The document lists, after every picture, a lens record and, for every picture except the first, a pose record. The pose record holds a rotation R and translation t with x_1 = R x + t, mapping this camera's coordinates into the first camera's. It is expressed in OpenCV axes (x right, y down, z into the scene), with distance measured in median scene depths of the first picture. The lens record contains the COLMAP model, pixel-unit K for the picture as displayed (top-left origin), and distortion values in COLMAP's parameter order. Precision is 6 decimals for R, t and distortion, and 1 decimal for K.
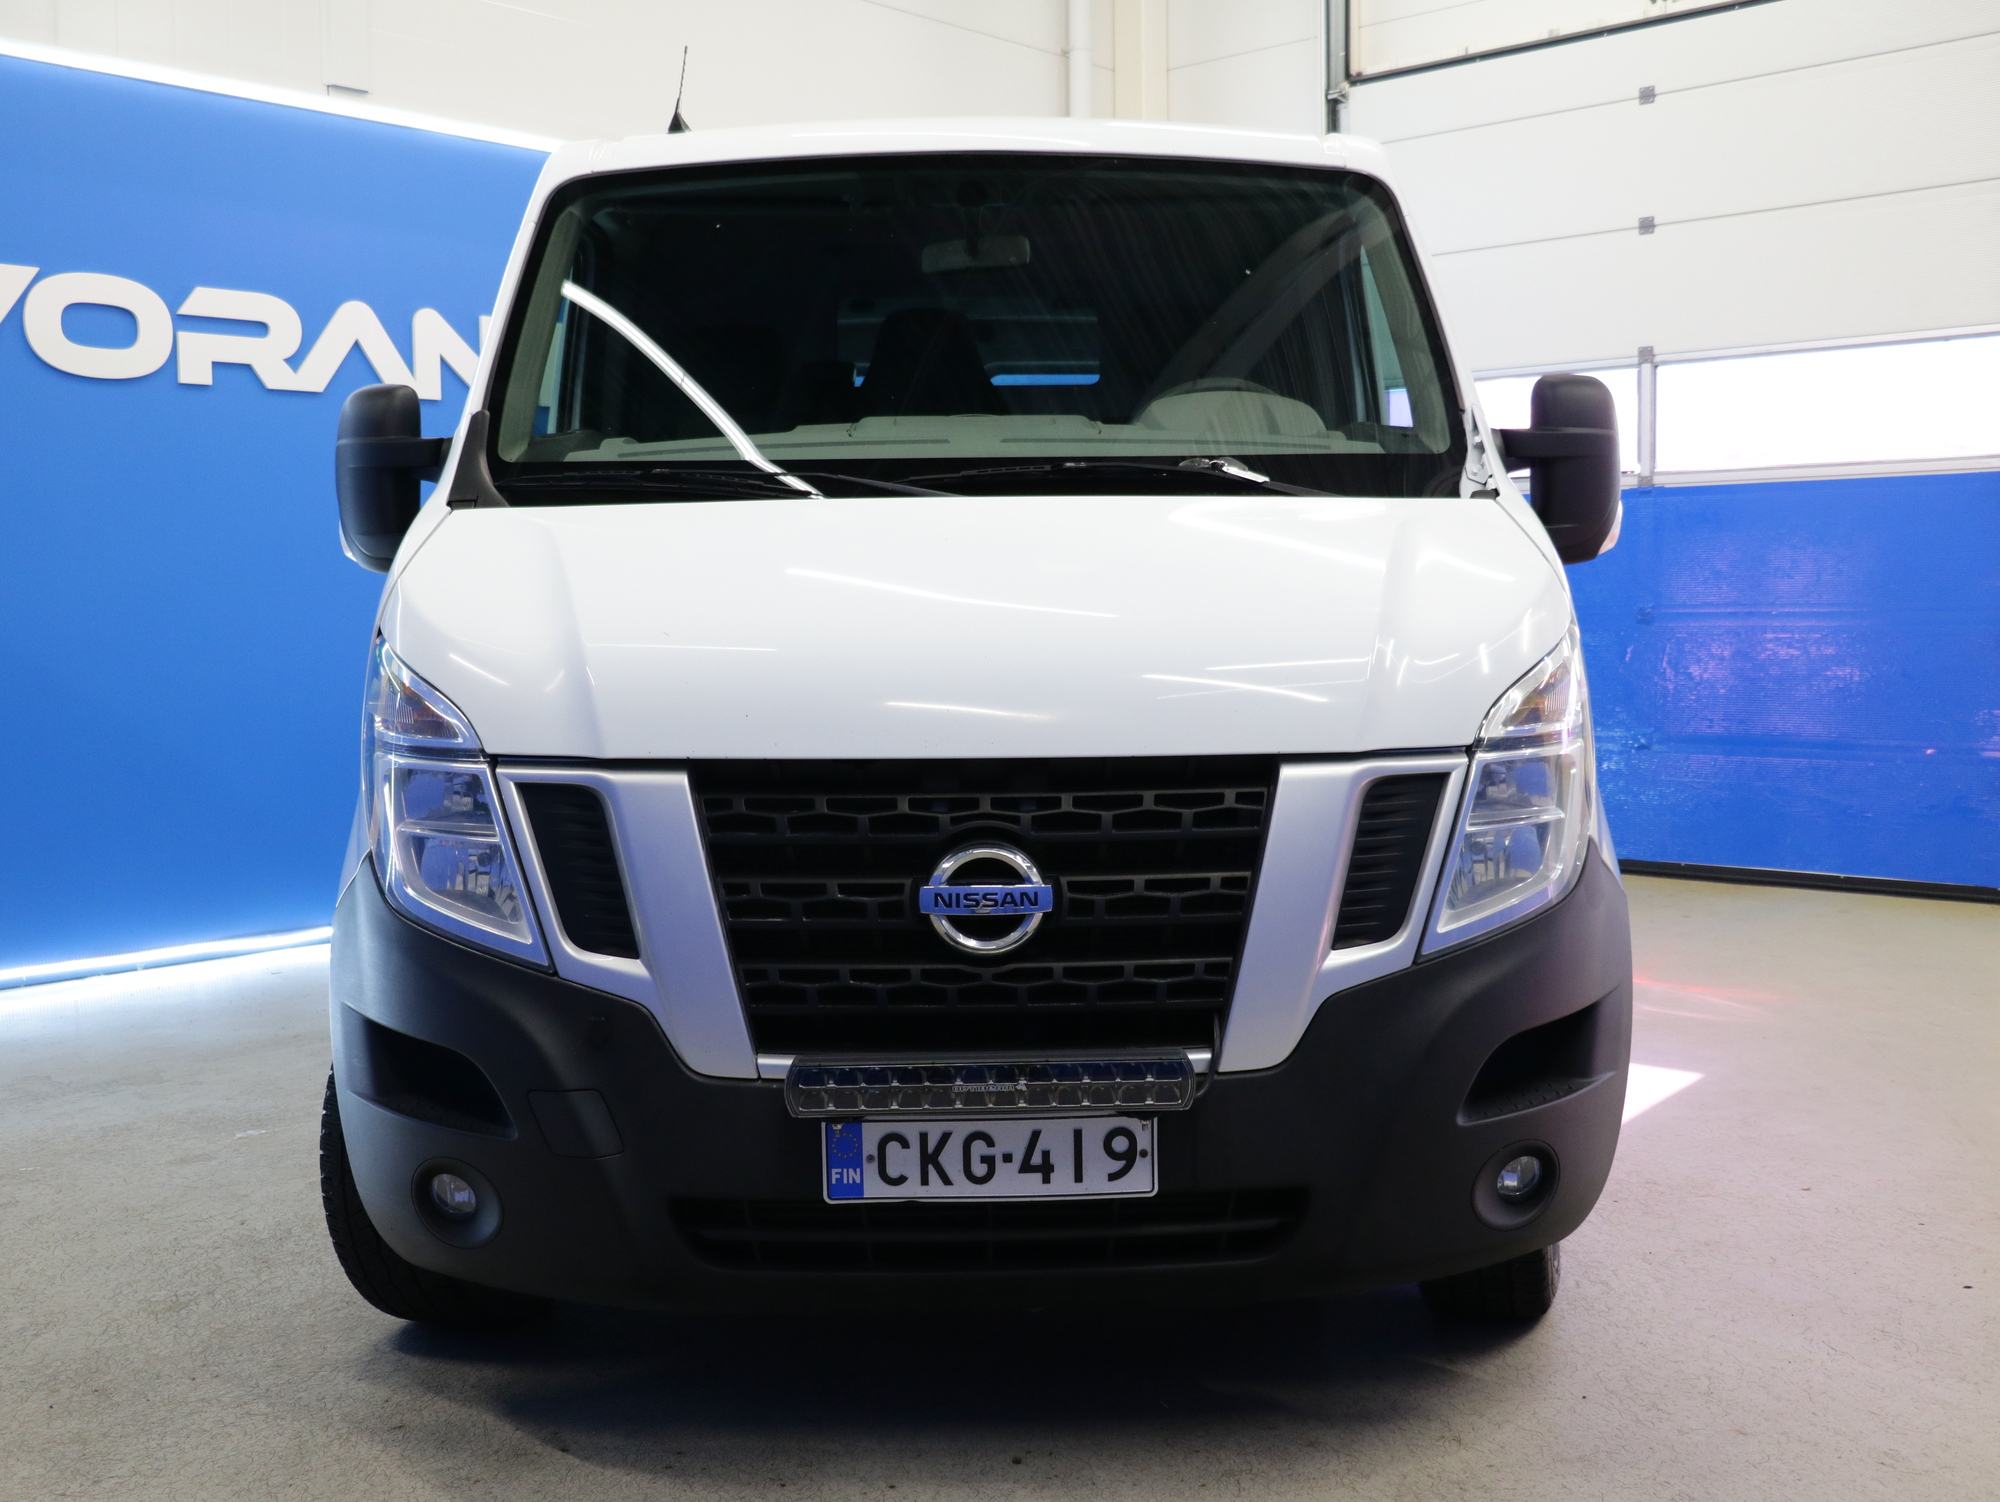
lens RADIAL K [[2110.1, 0, 1000.0], [0, 2110.1, 751.0], [0, 0, 1]] dist [-0.042889, 0.019464]
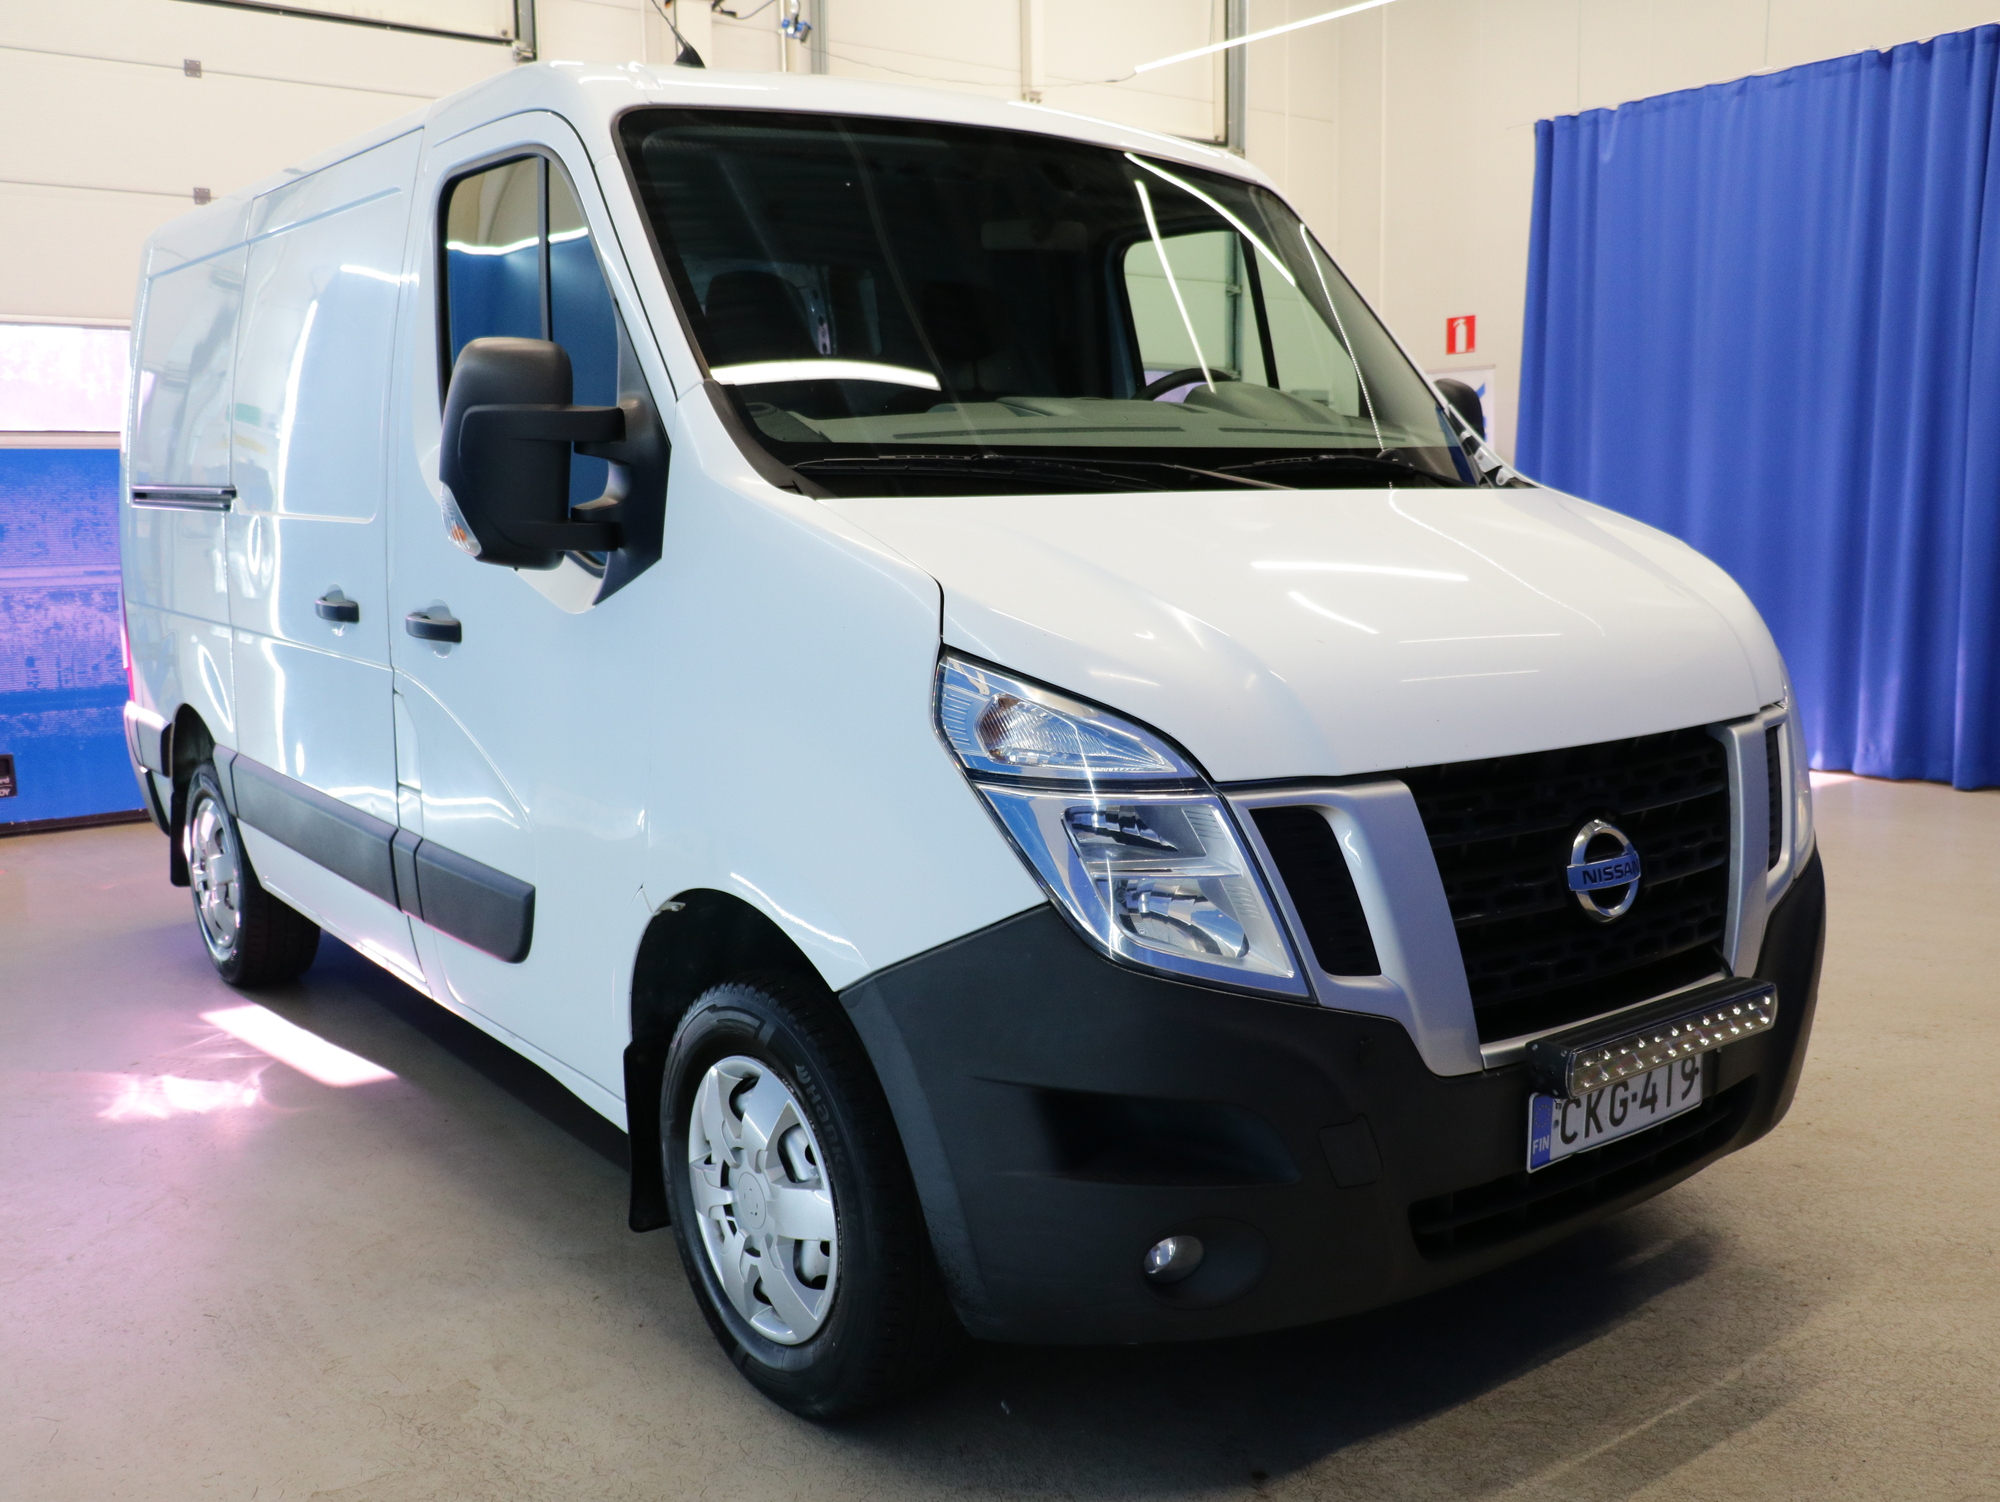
lens RADIAL K [[1827.3, 0, 1000.0], [0, 1827.3, 751.0], [0, 0, 1]] dist [-0.013281, -0.008216]
pose [[0.809348, -0.085997, 0.580999, -0.809863], [0.050401, 0.995743, 0.077176, -0.081318], [-0.585163, -0.033179, 0.810237, 0.414627]]
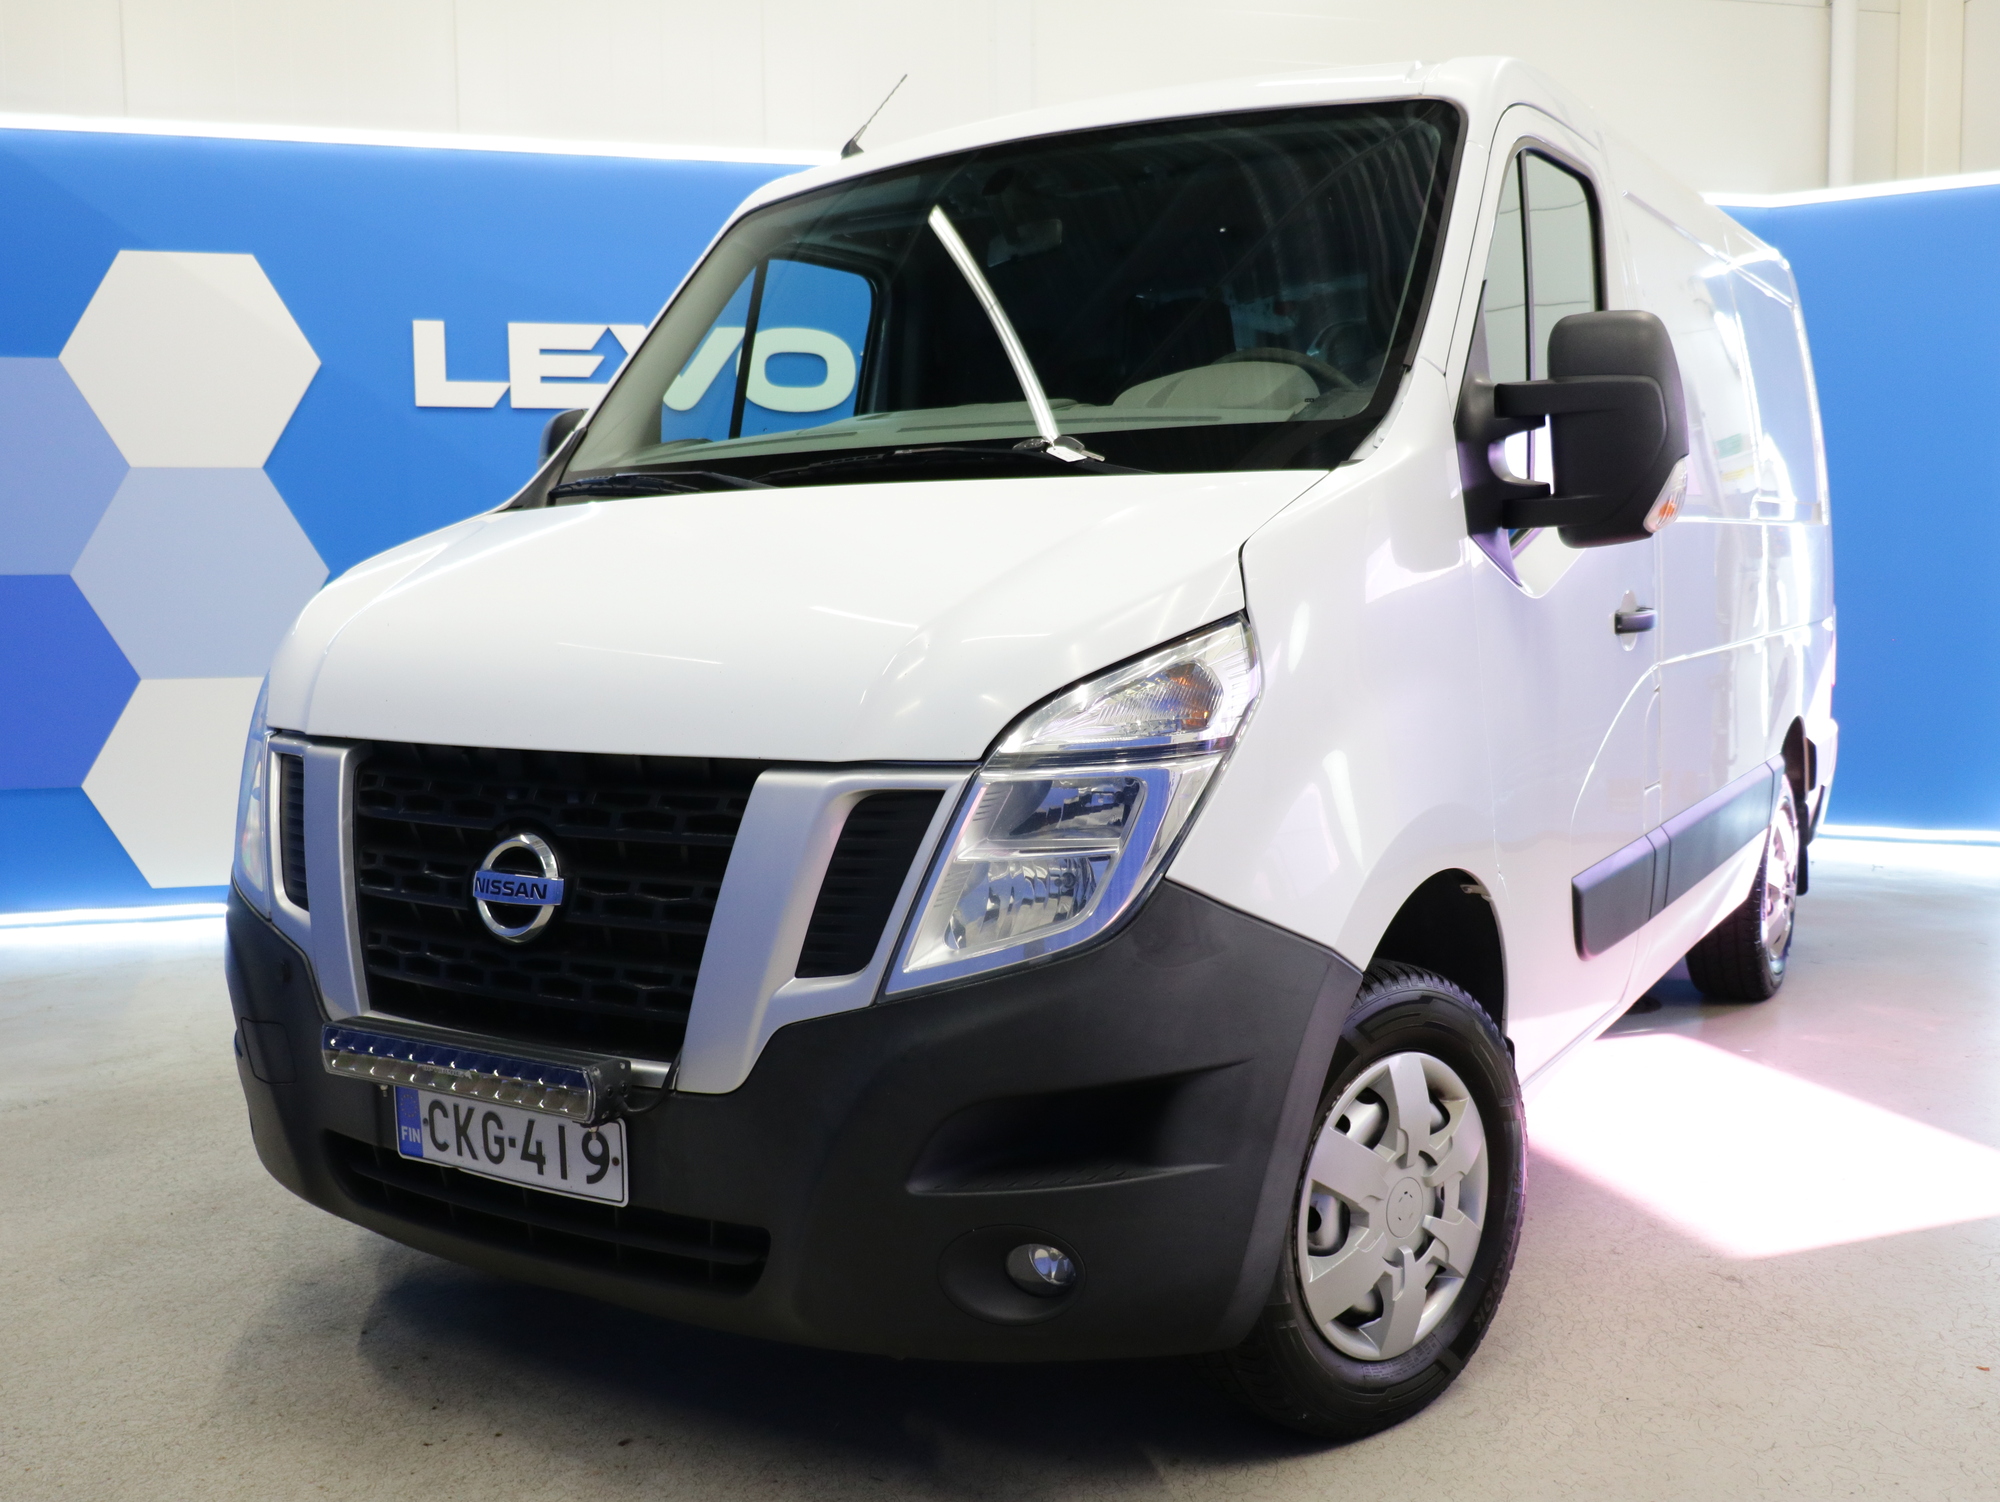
lens RADIAL K [[1827.3, 0, 1000.0], [0, 1827.3, 751.0], [0, 0, 1]] dist [-0.013281, -0.008216]
pose [[0.828406, 0.046364, -0.558206, 0.676698], [-0.035248, 0.998908, 0.030659, -0.030999], [0.559019, -0.005723, 0.829135, 0.398209]]
